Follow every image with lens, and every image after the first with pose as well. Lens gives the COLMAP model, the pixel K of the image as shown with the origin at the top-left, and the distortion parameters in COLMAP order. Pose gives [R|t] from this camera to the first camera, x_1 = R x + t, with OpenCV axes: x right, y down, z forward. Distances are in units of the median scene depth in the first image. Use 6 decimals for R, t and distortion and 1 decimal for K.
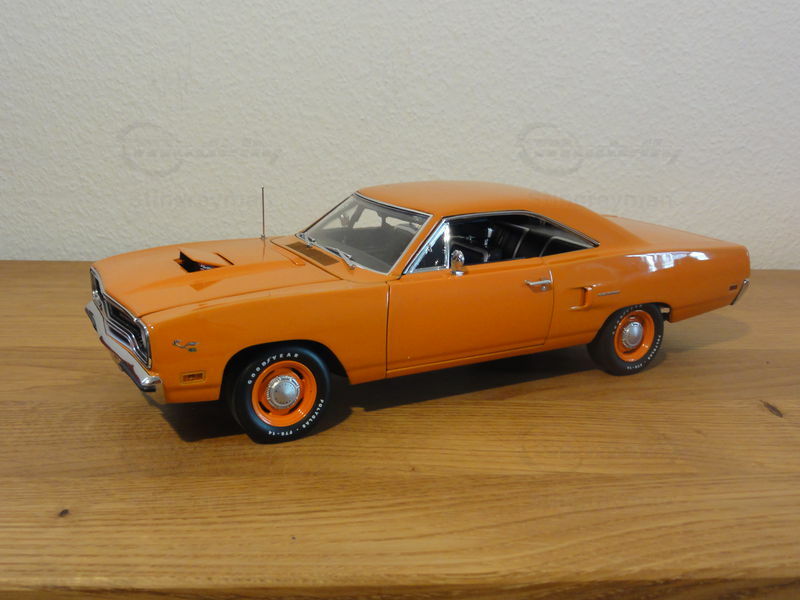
lens RADIAL K [[846.3, 0, 397.2], [0, 846.3, 298.7], [0, 0, 1]] dist [-0.011501, 0.000000]
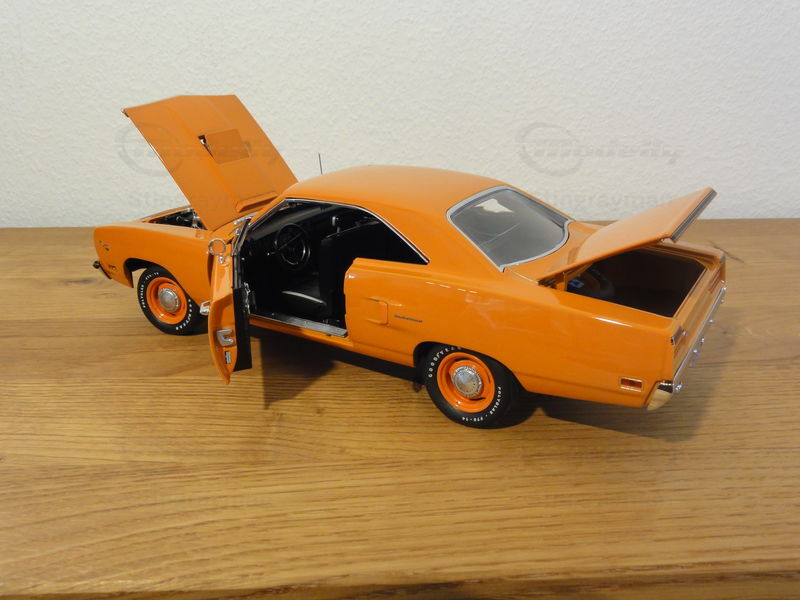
lens RADIAL K [[703.5, 0, 402.5], [0, 703.5, 301.9], [0, 0, 1]] dist [-0.017574, 0.010346]
pose [[0.999226, -0.016207, -0.035845, 0.272670], [0.020195, 0.993291, 0.113865, -0.041236], [0.033759, -0.114500, 0.992849, 0.082966]]
